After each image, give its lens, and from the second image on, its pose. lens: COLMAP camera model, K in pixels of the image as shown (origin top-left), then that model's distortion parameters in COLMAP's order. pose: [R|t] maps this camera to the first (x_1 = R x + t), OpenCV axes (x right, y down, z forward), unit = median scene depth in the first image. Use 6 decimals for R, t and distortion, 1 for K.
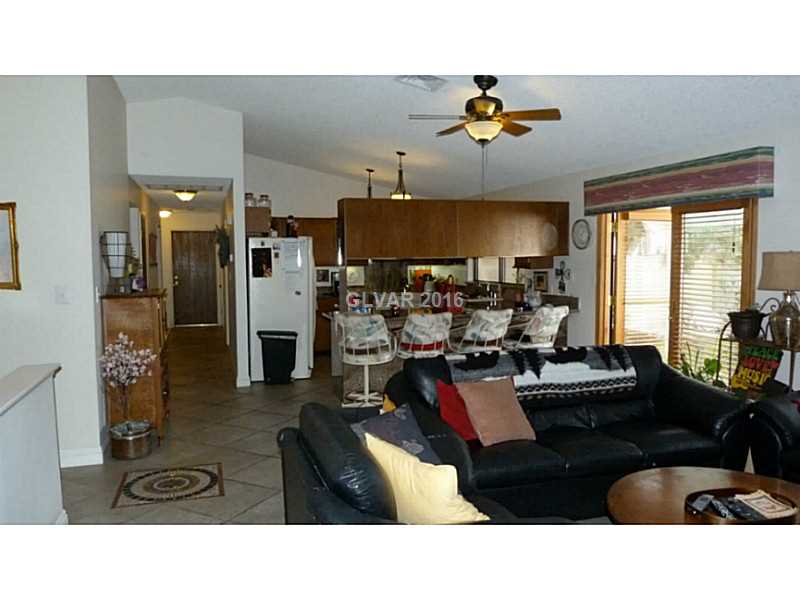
lens RADIAL K [[600.7, 0, 400.7], [0, 600.7, 299.5], [0, 0, 1]] dist [-0.042899, 0.034221]
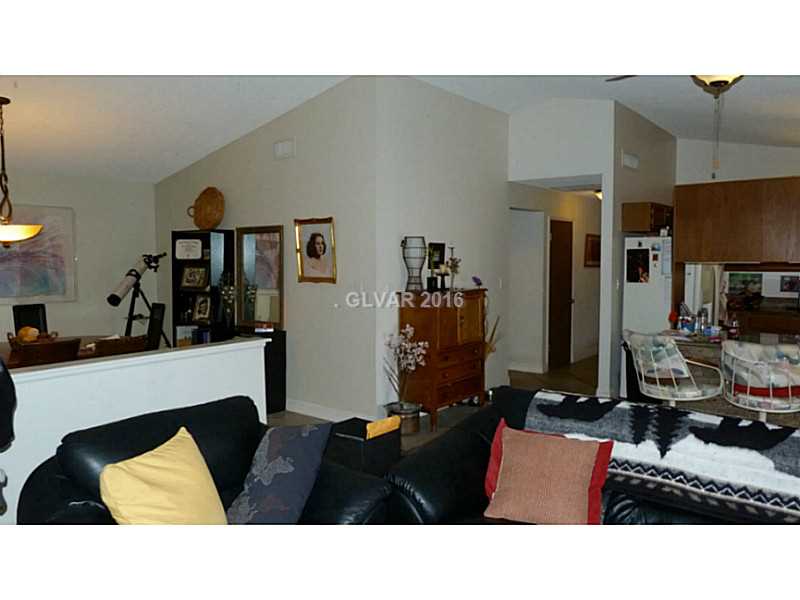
lens RADIAL K [[600.7, 0, 400.2], [0, 600.7, 296.3], [0, 0, 1]] dist [-0.042899, 0.034221]
pose [[0.543854, 0.058233, -0.837157, 0.504634], [-0.062009, 0.997651, 0.029113, -0.032104], [0.836886, 0.036078, 0.546187, 0.359674]]
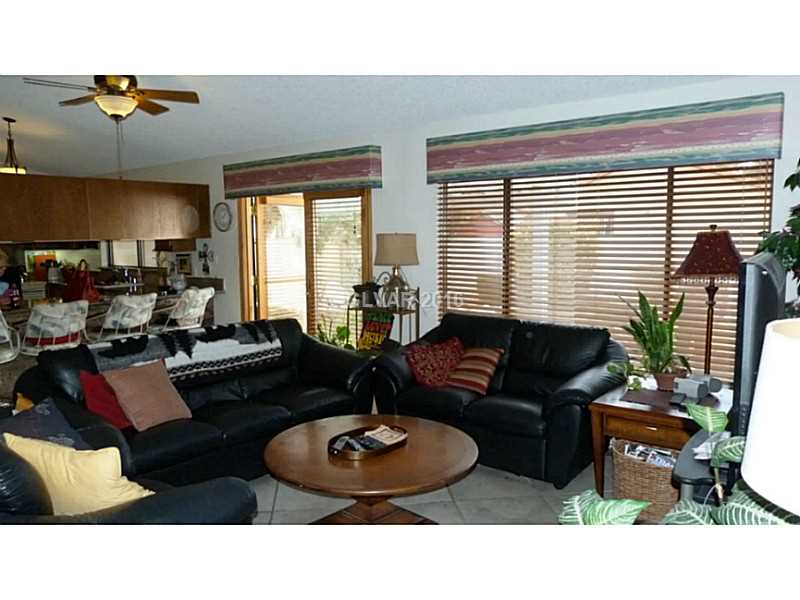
lens RADIAL K [[600.7, 0, 401.3], [0, 600.7, 299.6], [0, 0, 1]] dist [-0.042899, 0.034221]
pose [[0.833949, -0.057244, 0.548864, -0.019489], [0.042003, 0.998304, 0.040300, 0.005404], [-0.550241, -0.010554, 0.834939, -0.037720]]
